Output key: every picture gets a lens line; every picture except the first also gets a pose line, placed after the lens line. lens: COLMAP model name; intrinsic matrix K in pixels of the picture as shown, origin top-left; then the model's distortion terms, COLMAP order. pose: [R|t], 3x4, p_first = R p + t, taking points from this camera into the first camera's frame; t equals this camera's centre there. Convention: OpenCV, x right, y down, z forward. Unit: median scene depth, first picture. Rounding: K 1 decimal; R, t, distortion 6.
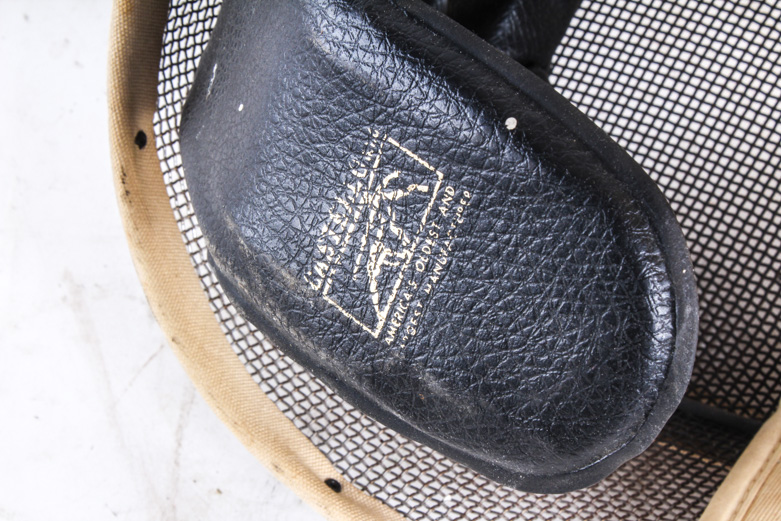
lens RADIAL K [[1224.1, 0, 390.8], [0, 1224.1, 260.7], [0, 0, 1]] dist [0.033543, 0.000000]
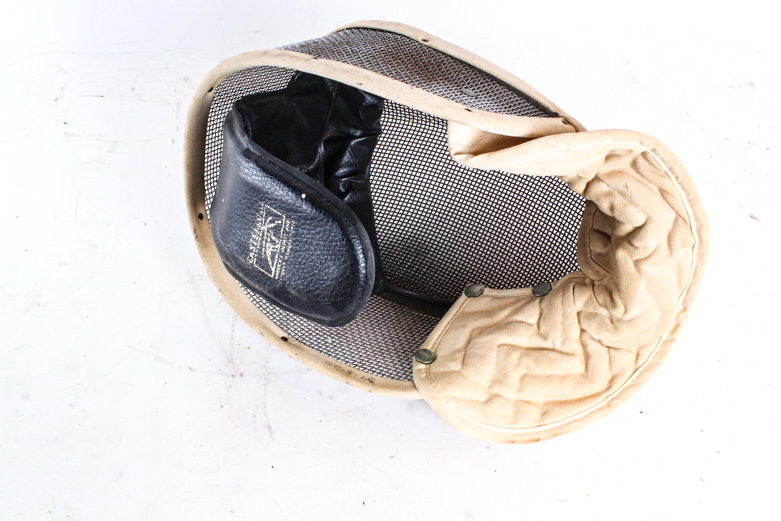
lens RADIAL K [[570.1, 0, 390.5], [0, 570.1, 259.6], [0, 0, 1]] dist [-0.010355, 0.001470]
pose [[0.994768, -0.099196, -0.024411, 0.294191], [0.098862, 0.994995, -0.014557, 0.068785], [0.025733, 0.012068, 0.999596, -0.289993]]
